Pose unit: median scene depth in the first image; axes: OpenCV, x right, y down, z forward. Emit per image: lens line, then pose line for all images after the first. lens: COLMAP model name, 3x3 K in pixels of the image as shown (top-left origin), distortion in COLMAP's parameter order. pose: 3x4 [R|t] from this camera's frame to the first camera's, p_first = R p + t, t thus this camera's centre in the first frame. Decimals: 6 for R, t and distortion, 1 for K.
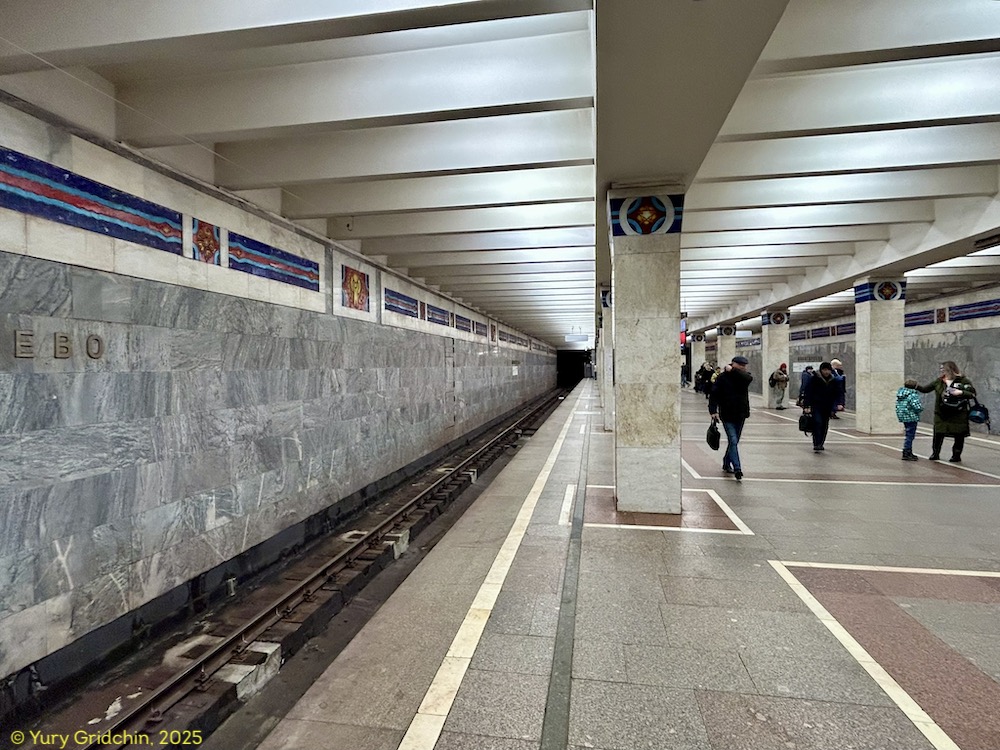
lens RADIAL K [[520.7, 0, 498.5], [0, 520.7, 377.1], [0, 0, 1]] dist [-0.007305, -0.000926]
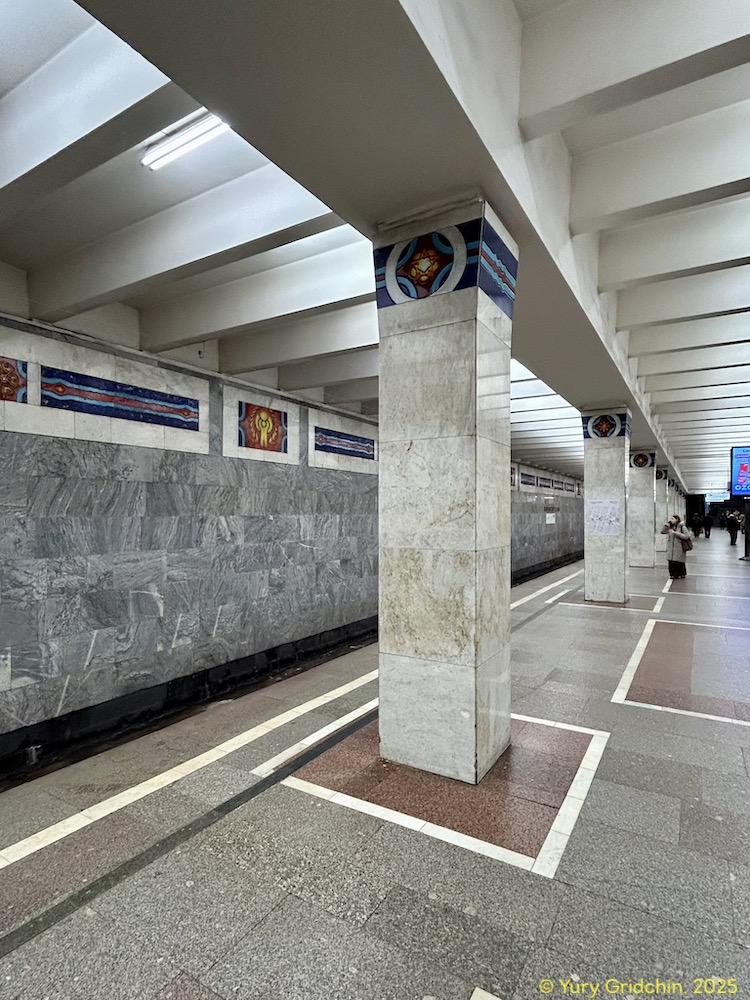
lens RADIAL K [[520.7, 0, 375.6], [0, 520.7, 511.9], [0, 0, 1]] dist [-0.007305, -0.000926]
pose [[0.936505, 0.009263, -0.350531, 0.313192], [-0.016595, 0.999702, -0.017919, -0.013381], [0.350261, 0.022599, 0.936380, 0.304710]]
